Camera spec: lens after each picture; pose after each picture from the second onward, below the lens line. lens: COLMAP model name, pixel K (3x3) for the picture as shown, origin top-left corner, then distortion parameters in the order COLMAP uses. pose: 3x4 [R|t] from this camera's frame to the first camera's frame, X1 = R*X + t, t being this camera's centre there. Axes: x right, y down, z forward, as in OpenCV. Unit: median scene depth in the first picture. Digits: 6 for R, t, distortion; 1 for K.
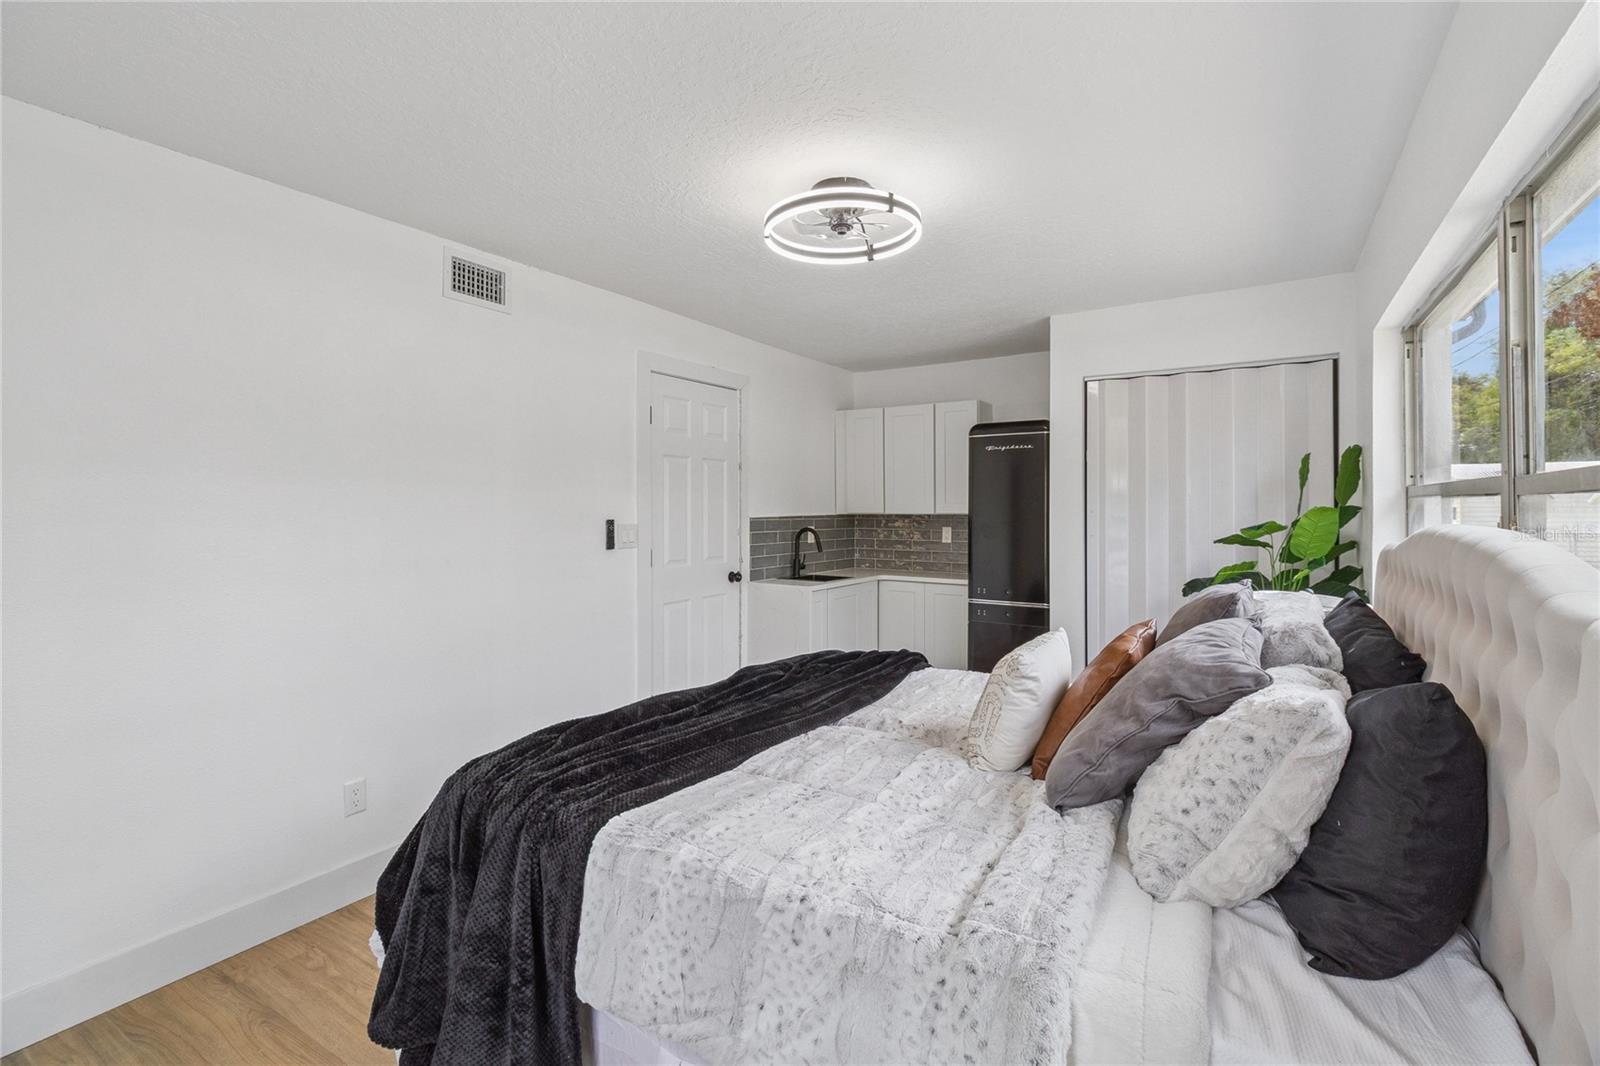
lens RADIAL K [[732.4, 0, 796.2], [0, 732.4, 502.5], [0, 0, 1]] dist [-0.001061, -0.000150]
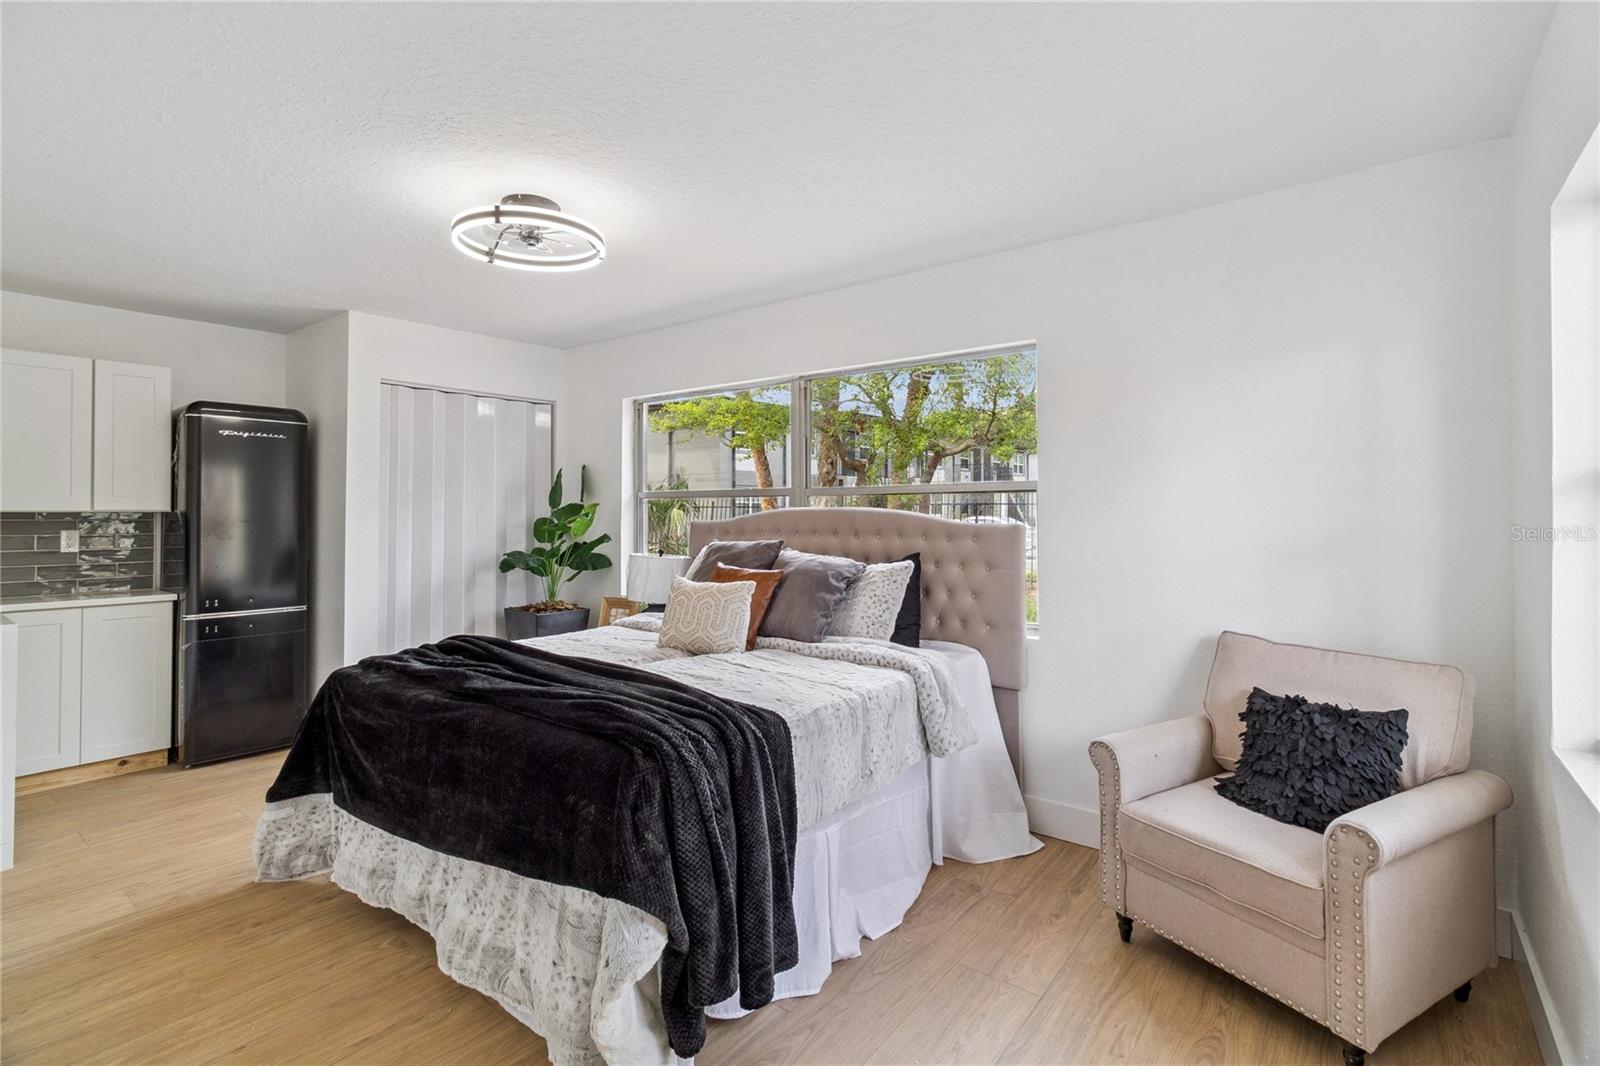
lens RADIAL K [[732.4, 0, 796.2], [0, 732.4, 502.5], [0, 0, 1]] dist [-0.001061, -0.000150]
pose [[0.093501, 0.010116, 0.995568, -0.543740], [-0.007374, 0.999928, -0.009467, 0.010174], [-0.995592, -0.006456, 0.093569, 0.286925]]
